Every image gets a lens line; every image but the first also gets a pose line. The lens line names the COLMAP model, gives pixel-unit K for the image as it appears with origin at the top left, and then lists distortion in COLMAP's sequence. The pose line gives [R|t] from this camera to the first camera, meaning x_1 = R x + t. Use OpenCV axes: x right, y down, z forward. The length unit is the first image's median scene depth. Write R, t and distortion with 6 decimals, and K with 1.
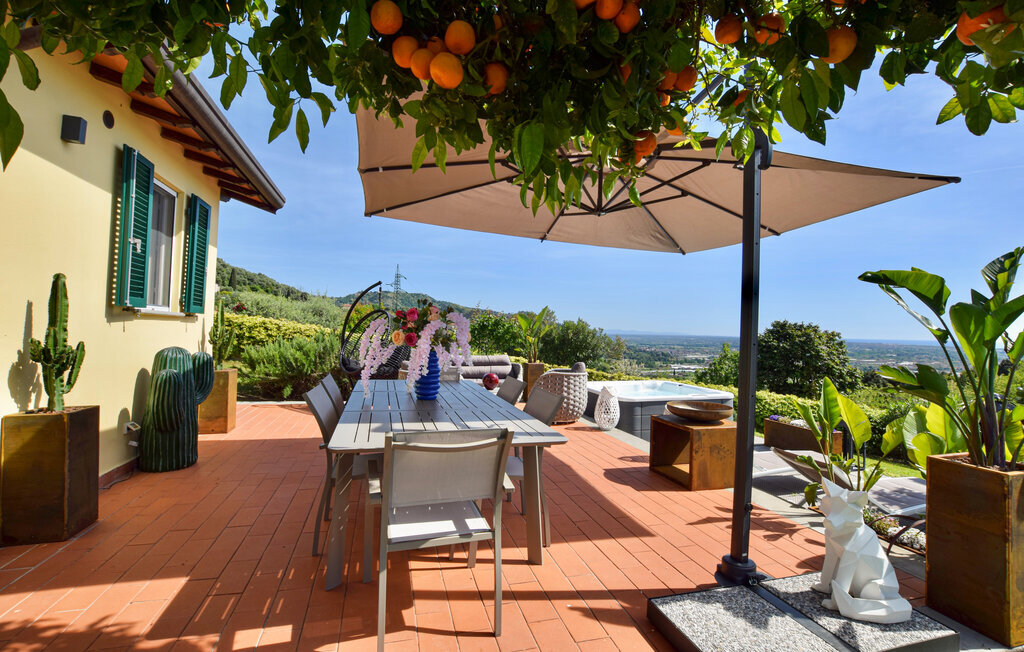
lens RADIAL K [[453.7, 0, 513.3], [0, 453.7, 319.8], [0, 0, 1]] dist [-0.030301, 0.000927]
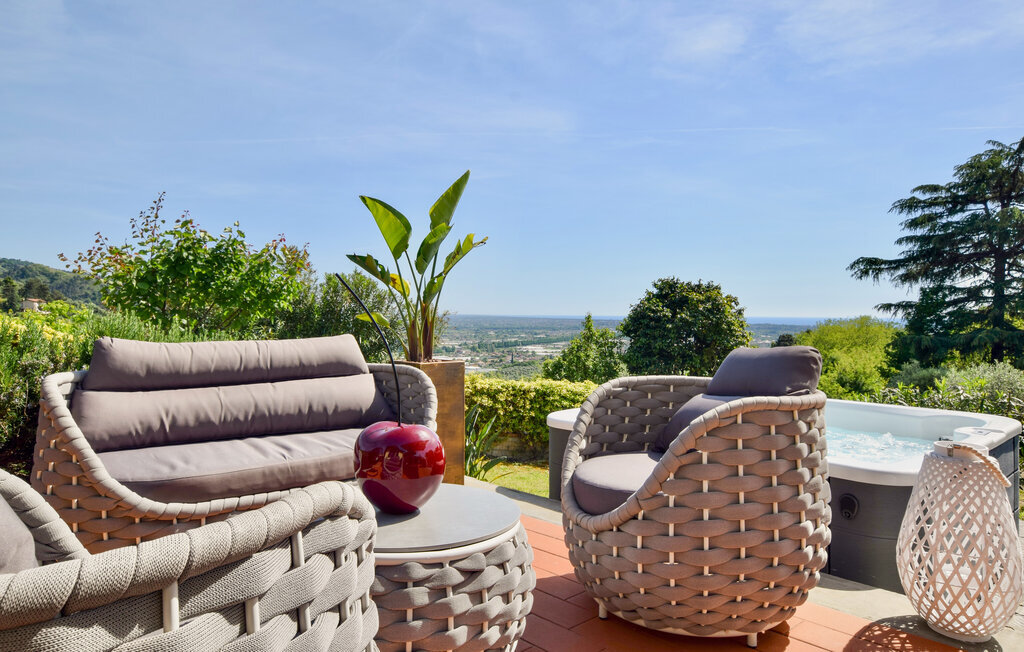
lens RADIAL K [[669.5, 0, 511.1], [0, 669.5, 306.5], [0, 0, 1]] dist [-0.000809, -0.000966]
pose [[0.884354, -0.009027, 0.466730, -0.128206], [-0.000412, 0.999798, 0.020117, 0.061555], [-0.466817, -0.017982, 0.884171, 0.702216]]
